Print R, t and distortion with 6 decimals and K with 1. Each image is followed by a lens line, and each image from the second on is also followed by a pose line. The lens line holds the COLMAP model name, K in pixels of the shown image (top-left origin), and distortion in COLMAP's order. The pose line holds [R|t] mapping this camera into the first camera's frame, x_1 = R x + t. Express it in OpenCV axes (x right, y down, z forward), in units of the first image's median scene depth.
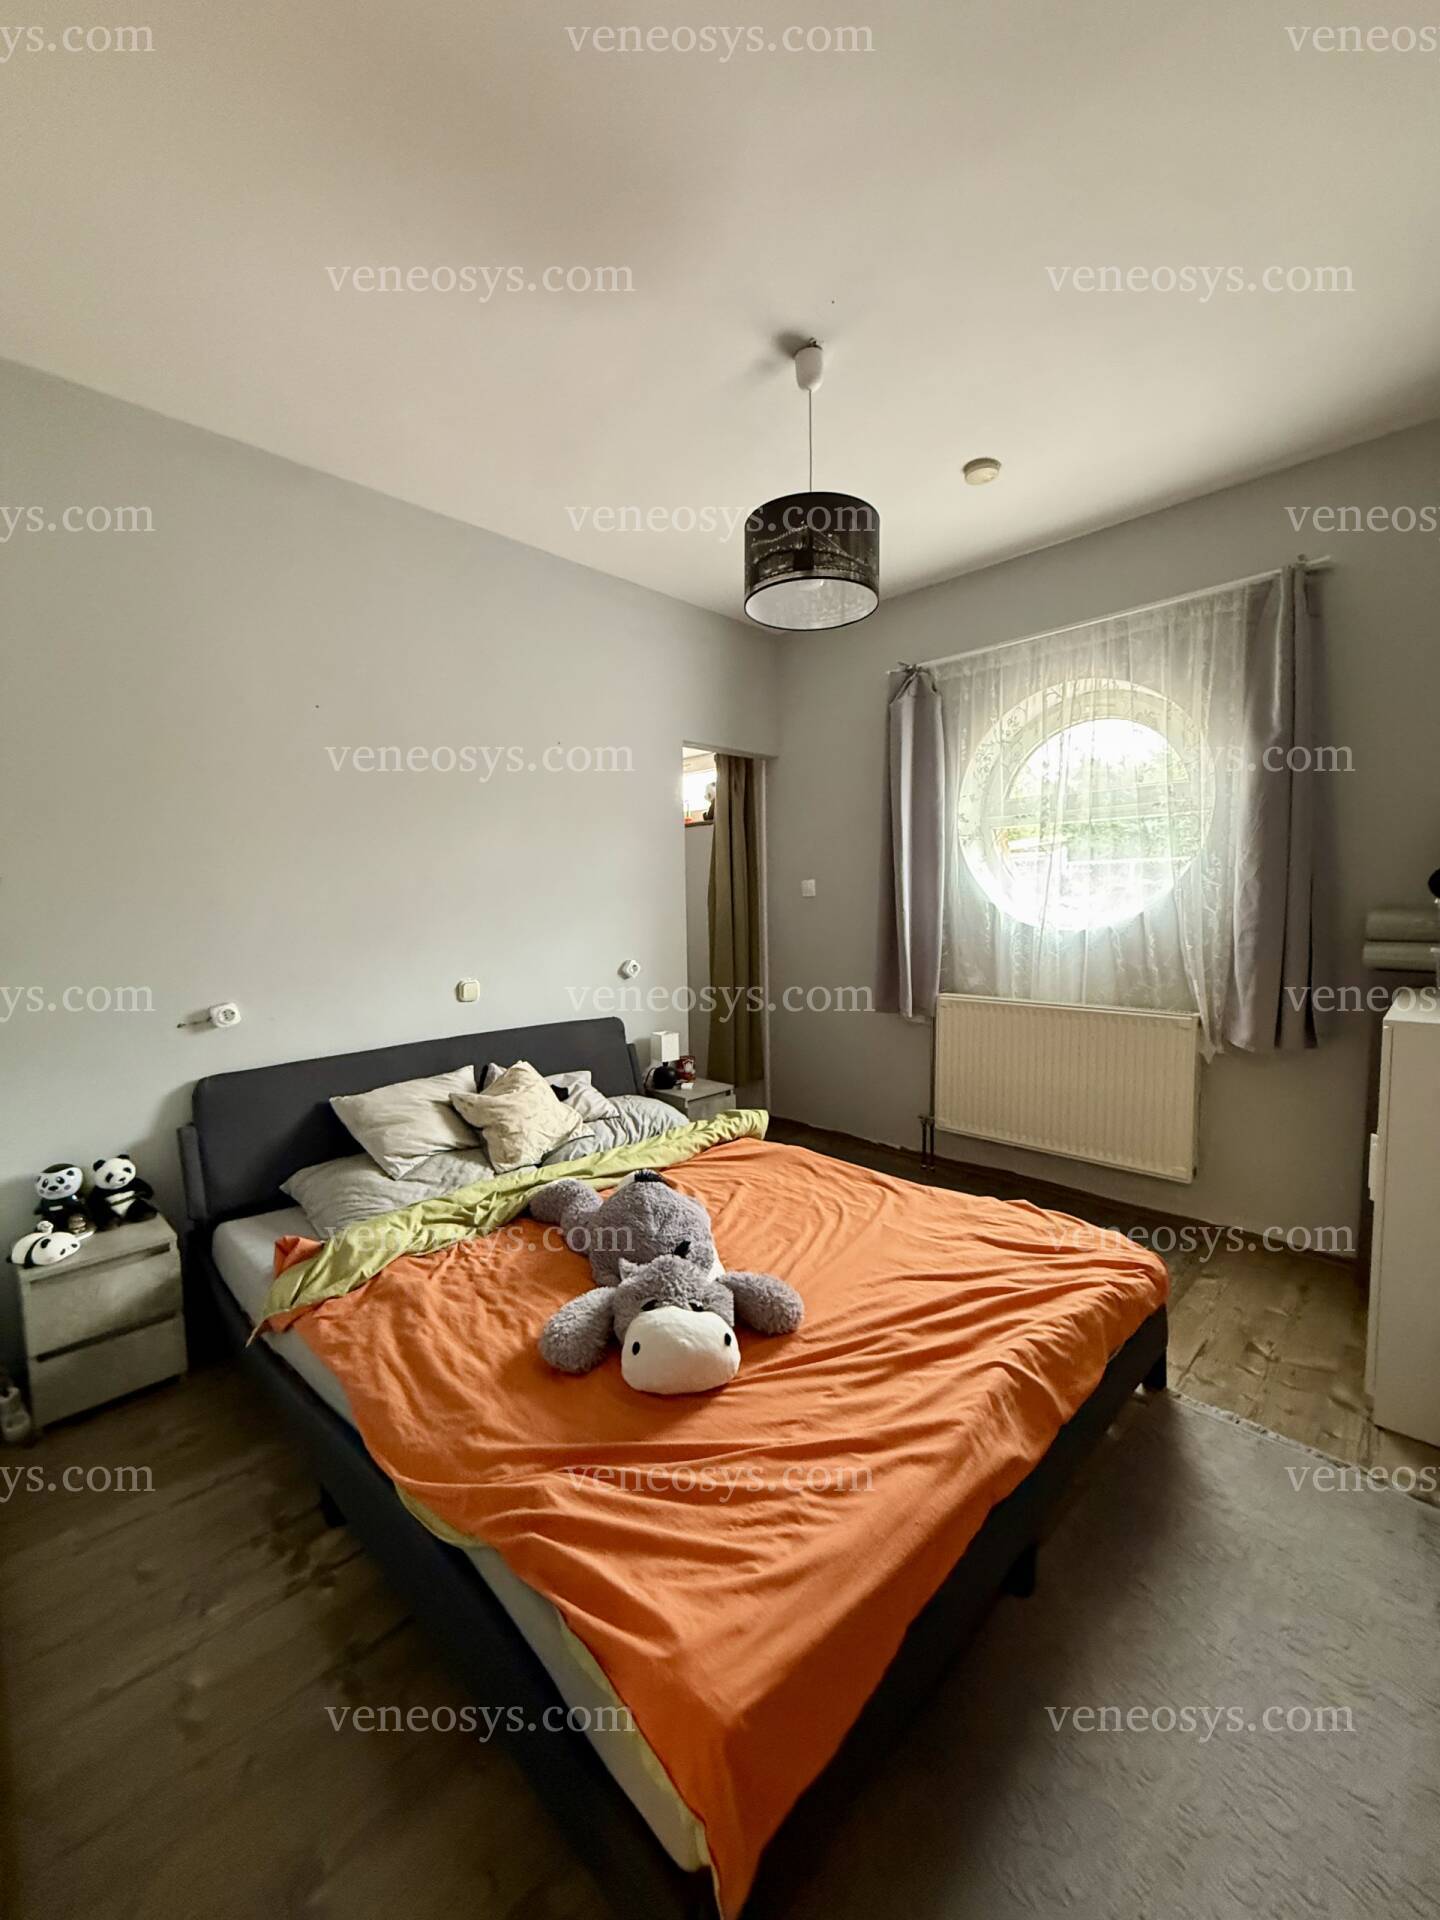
lens RADIAL K [[763.6, 0, 724.1], [0, 763.6, 956.6], [0, 0, 1]] dist [0.001068, 0.000728]
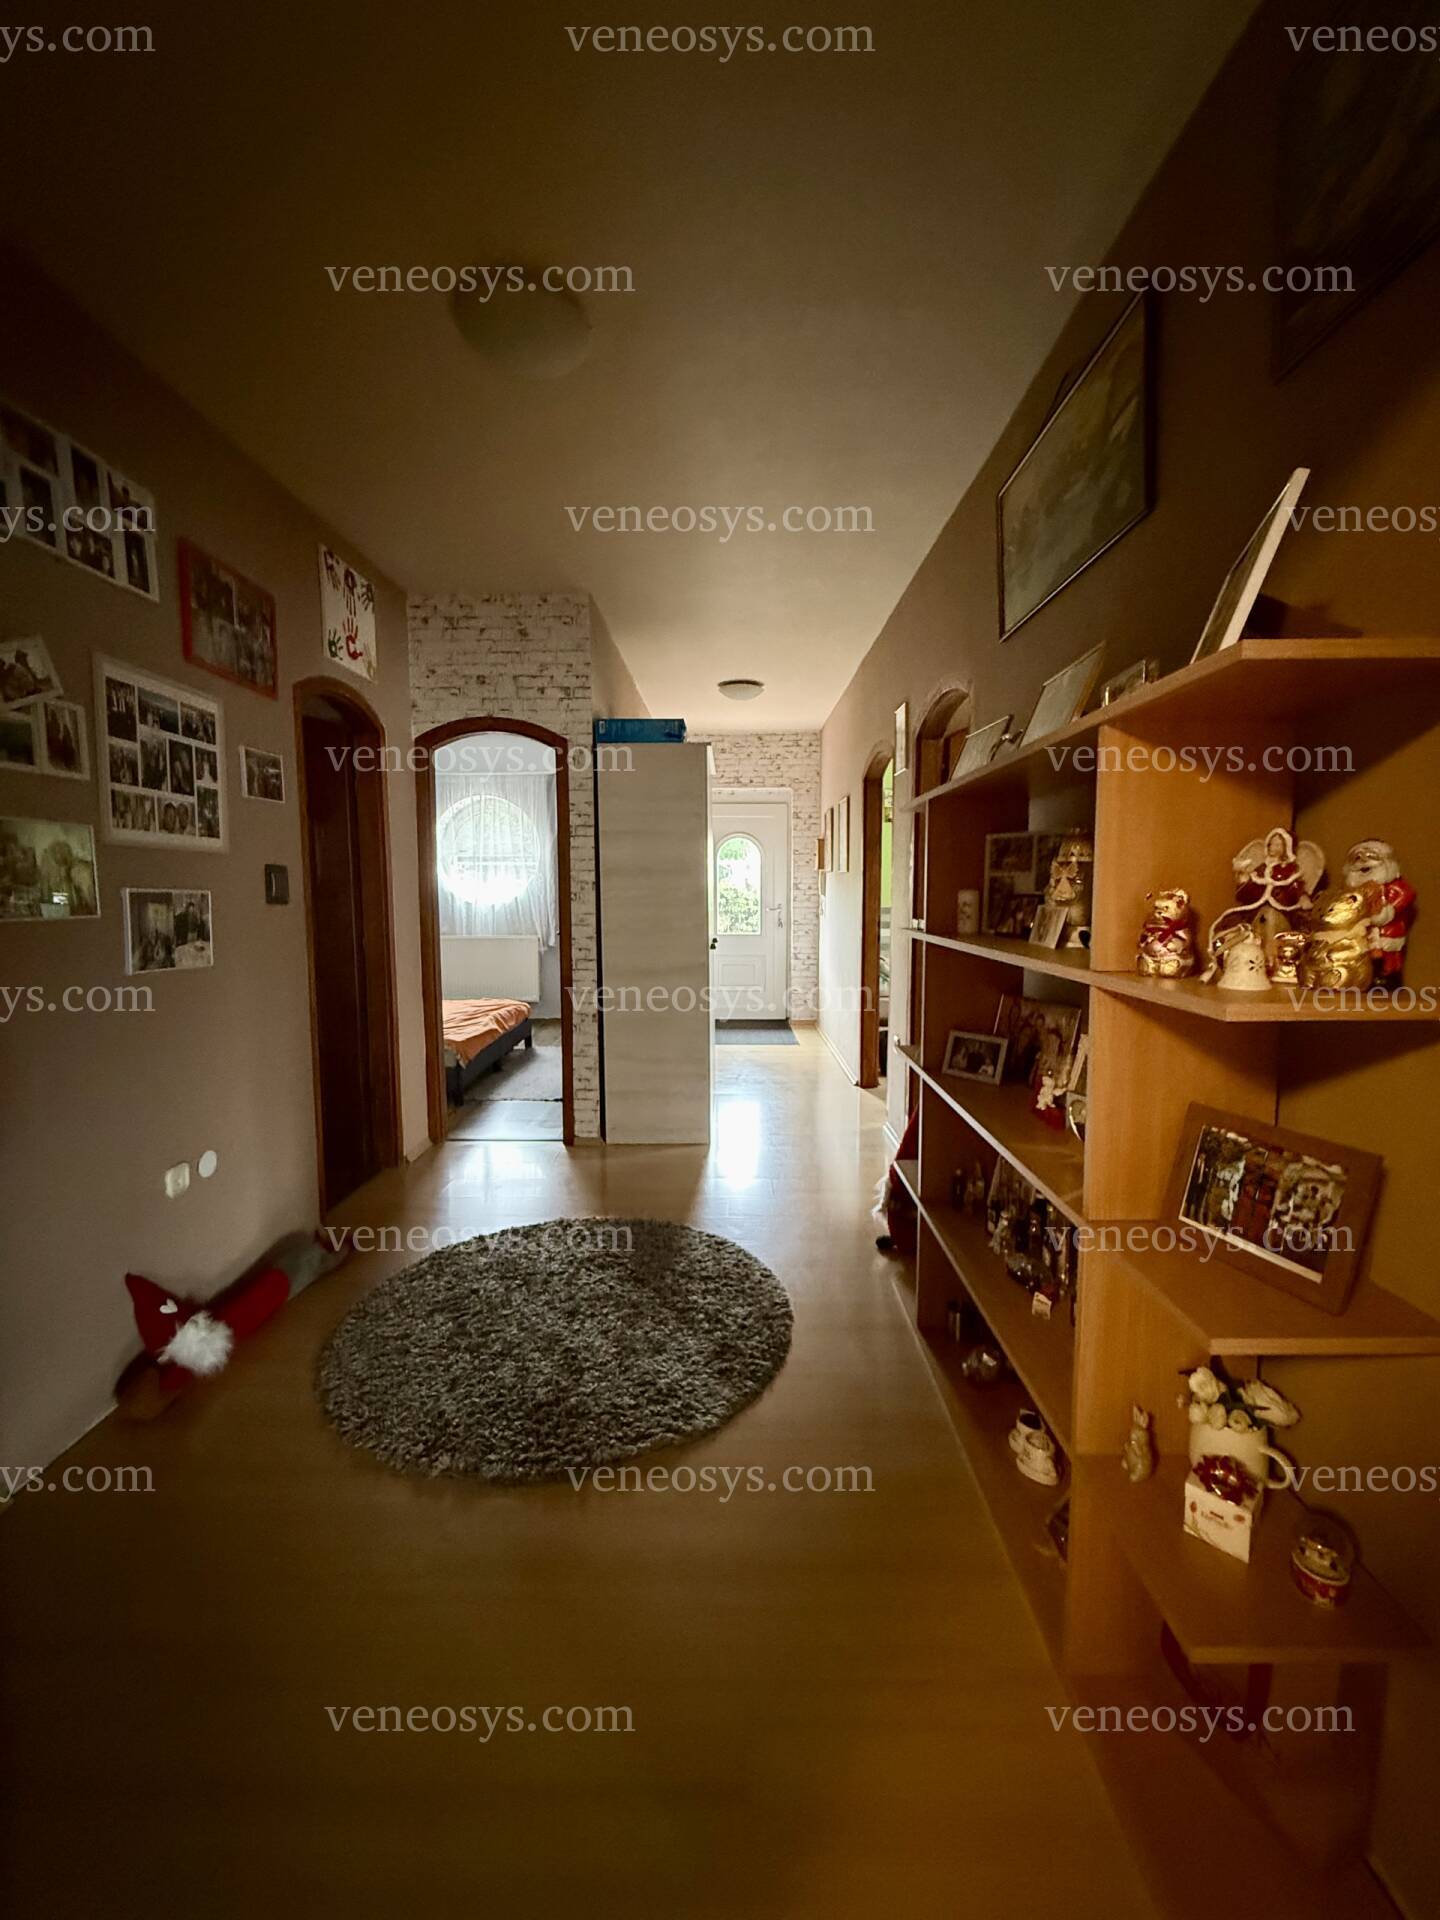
lens RADIAL K [[763.6, 0, 723.9], [0, 763.6, 952.5], [0, 0, 1]] dist [0.001068, 0.000728]
pose [[0.709569, -0.035707, 0.703731, -0.725167], [0.044061, 0.999009, 0.006262, 0.138419], [-0.703257, 0.026564, 0.710439, -1.228760]]
